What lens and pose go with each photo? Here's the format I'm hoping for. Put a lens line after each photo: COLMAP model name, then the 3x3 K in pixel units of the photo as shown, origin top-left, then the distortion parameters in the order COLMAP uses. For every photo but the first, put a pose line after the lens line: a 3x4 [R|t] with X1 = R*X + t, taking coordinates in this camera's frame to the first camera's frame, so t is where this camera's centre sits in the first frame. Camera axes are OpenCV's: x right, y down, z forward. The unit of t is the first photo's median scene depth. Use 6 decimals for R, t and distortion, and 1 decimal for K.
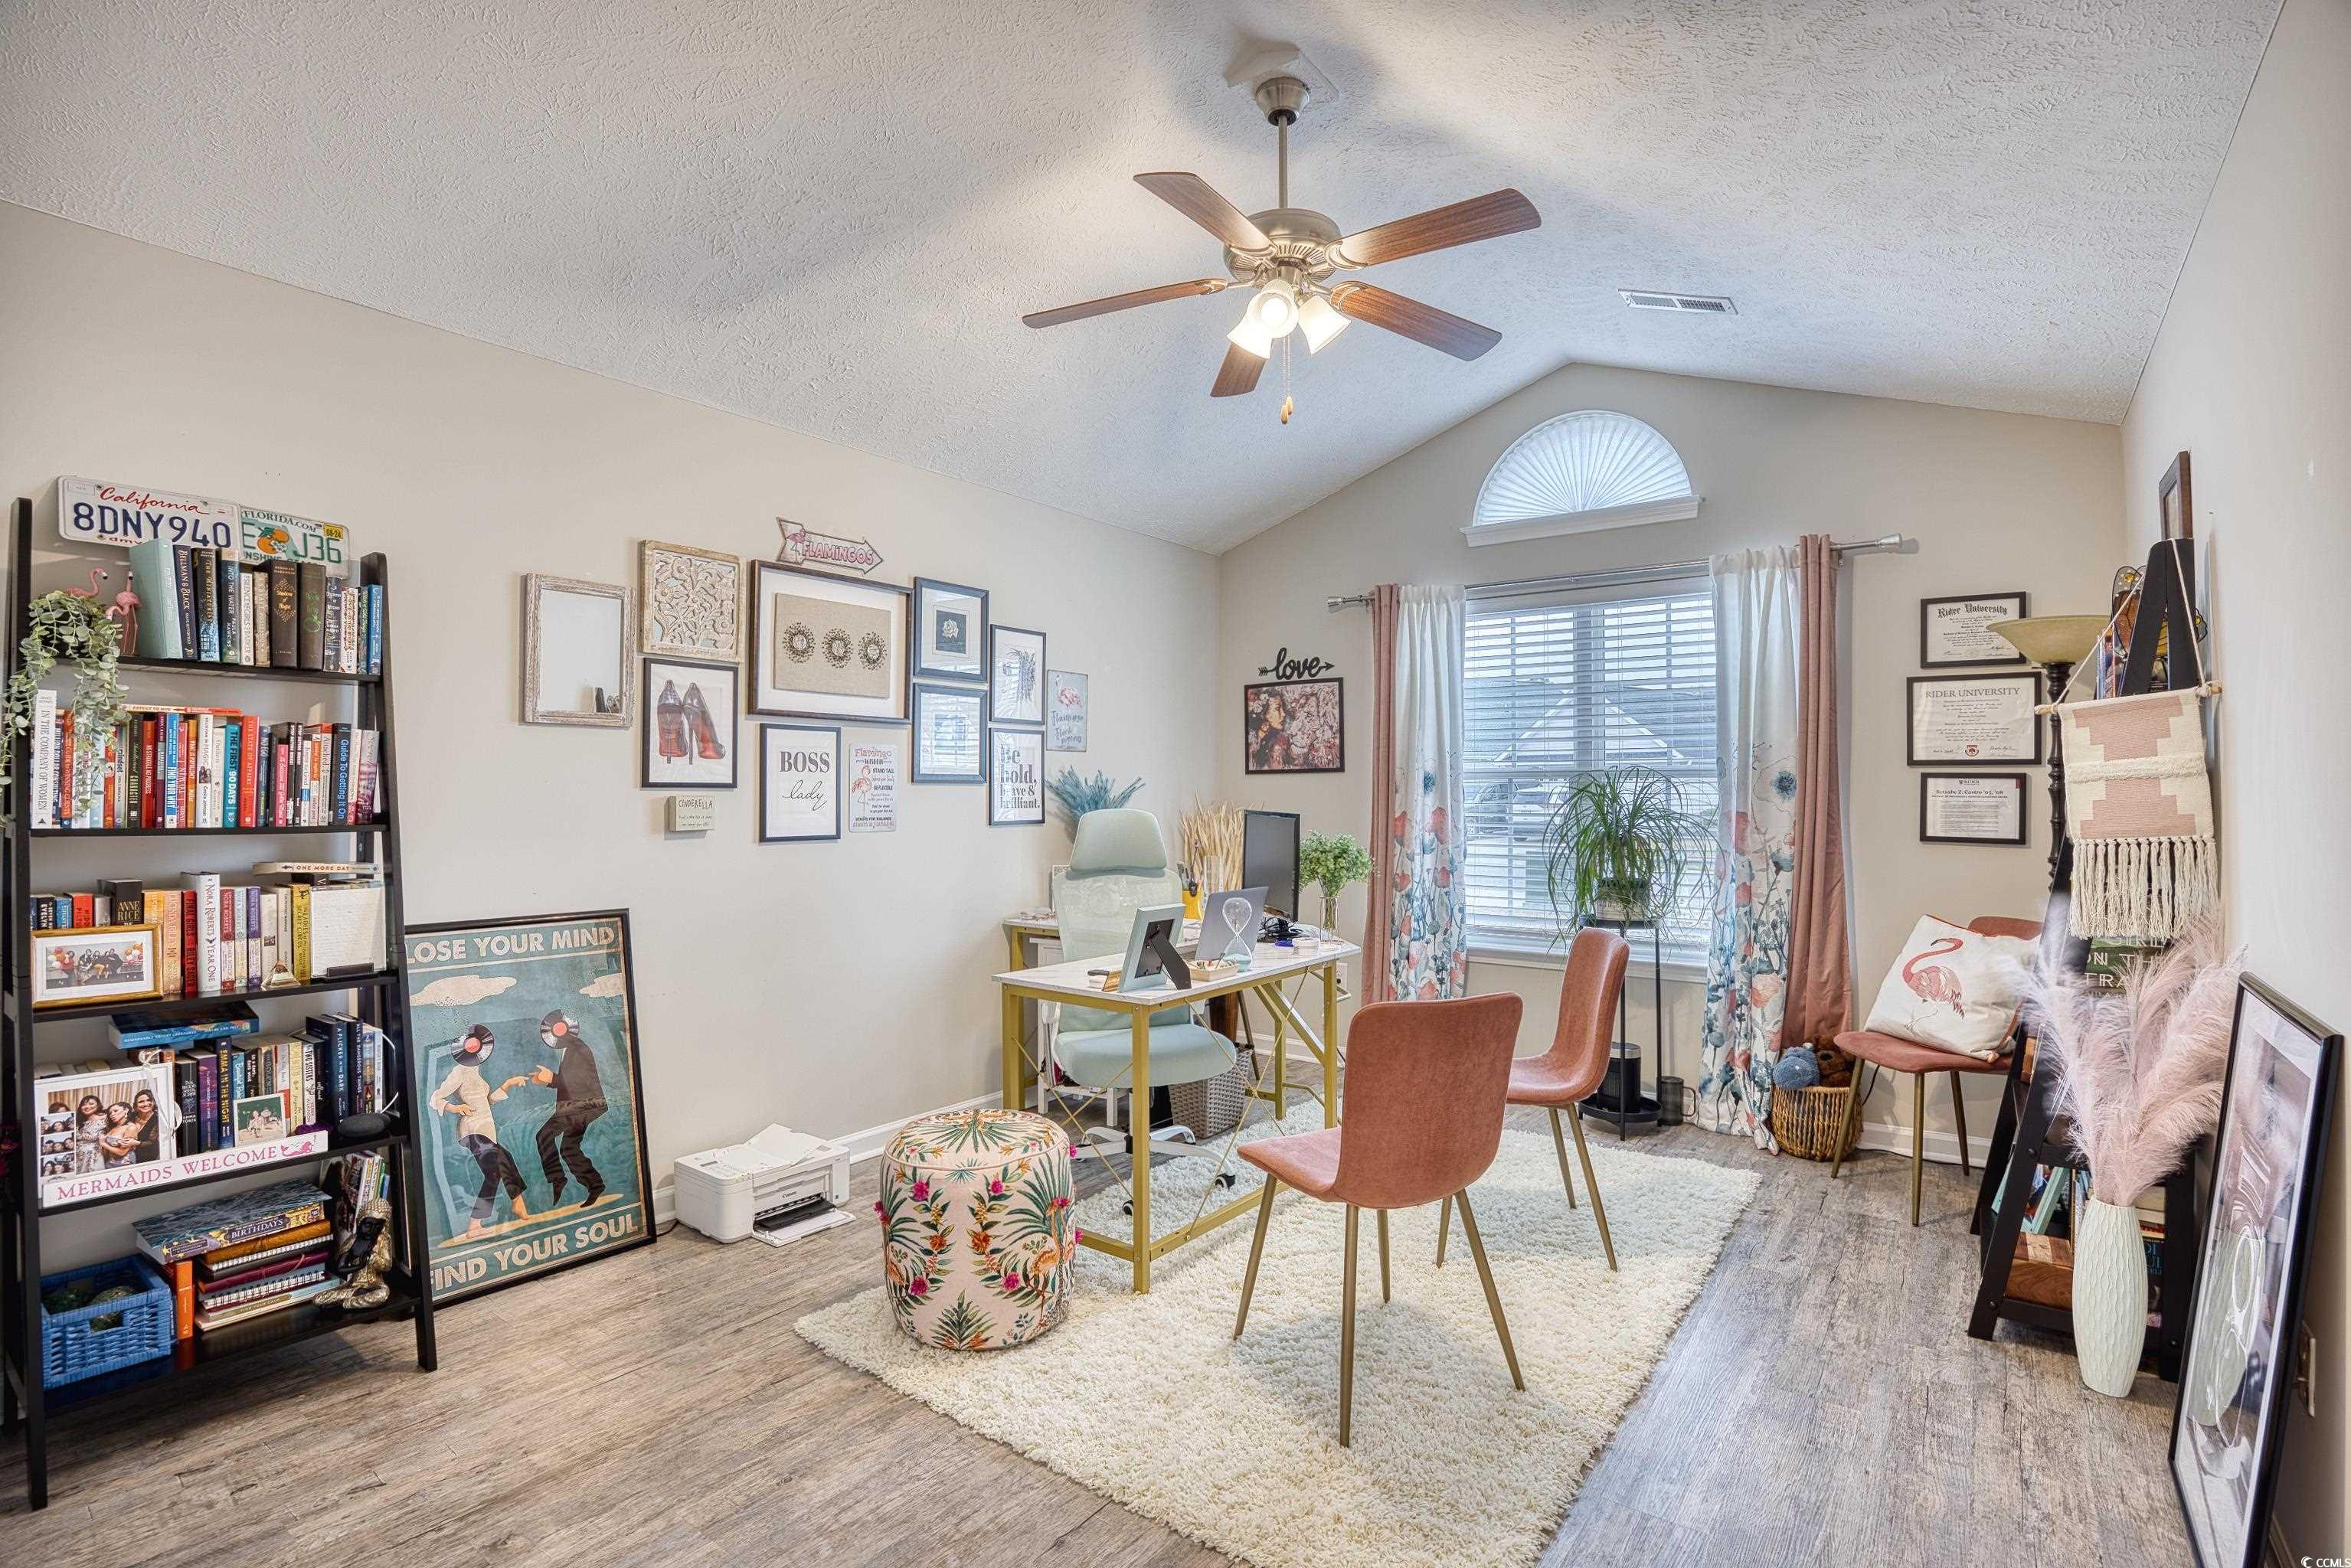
lens RADIAL K [[1140.2, 0, 1175.0], [0, 1140.2, 776.0], [0, 0, 1]] dist [-0.041986, 0.003422]
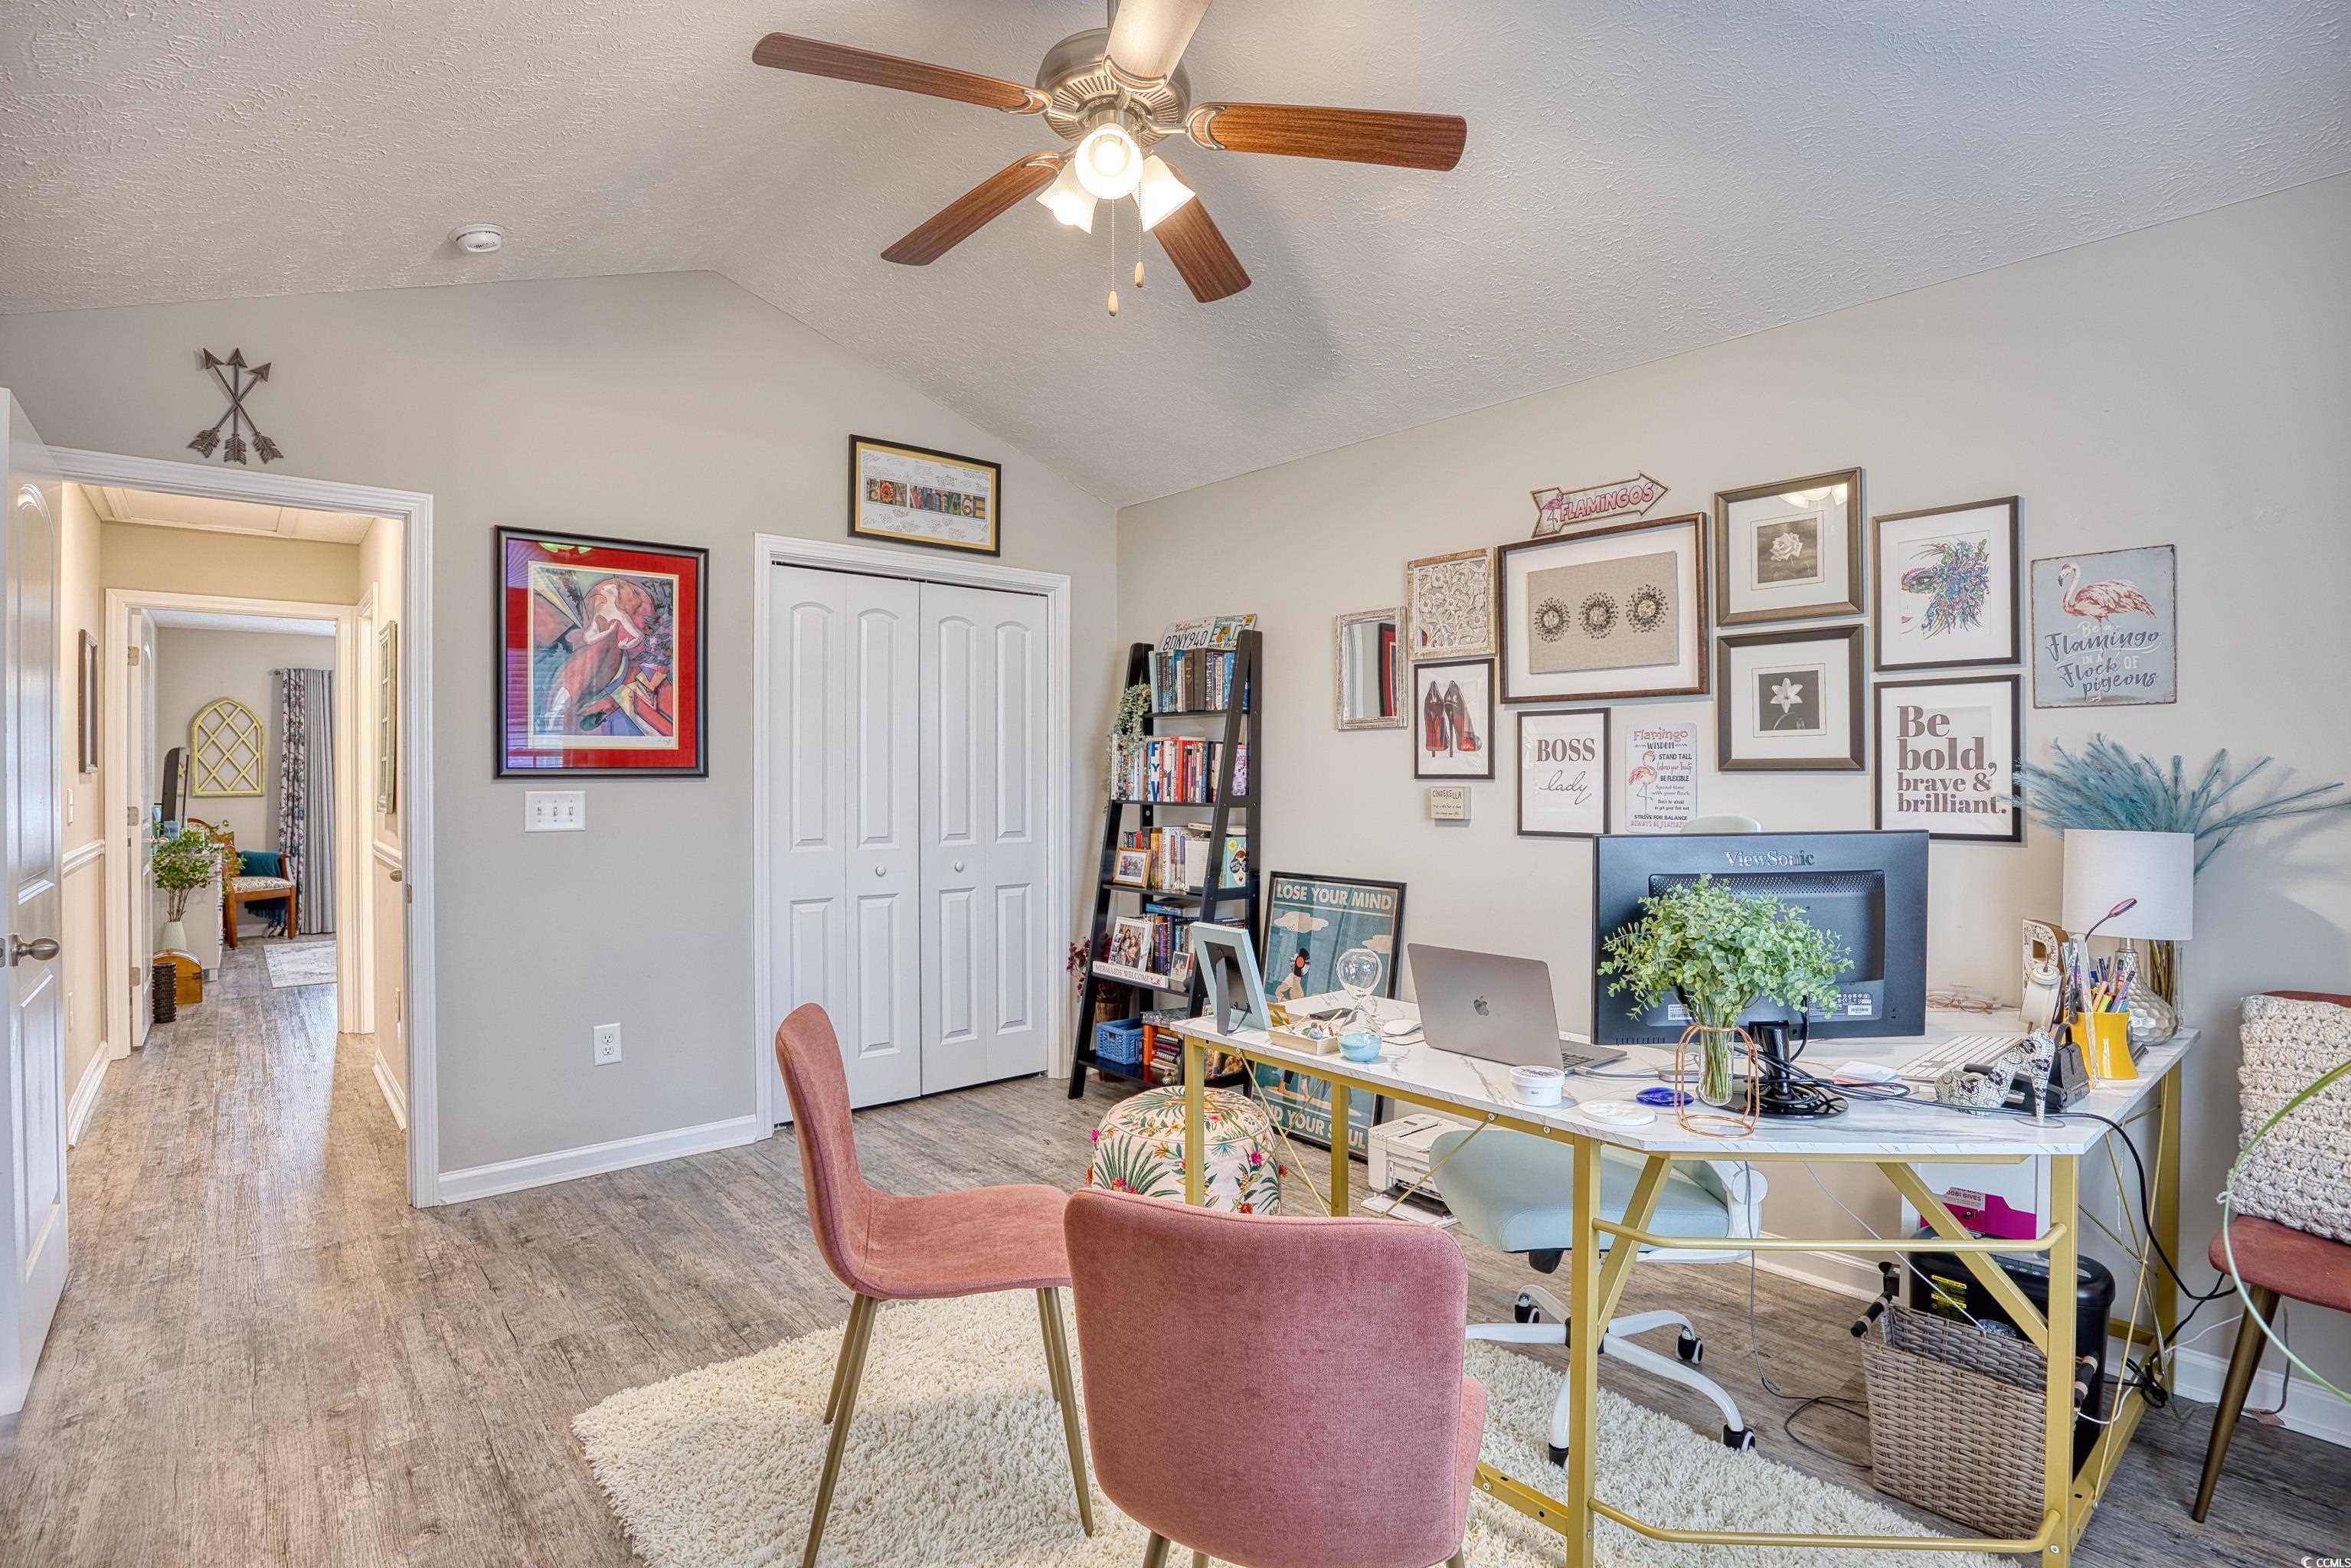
lens RADIAL K [[1140.2, 0, 1170.7], [0, 1140.2, 791.0], [0, 0, 1]] dist [-0.041986, 0.003422]
pose [[-0.225809, 0.013457, -0.974079, 0.642682], [0.015606, 0.999826, 0.010194, 0.006275], [0.974047, -0.012900, -0.225980, 0.927342]]
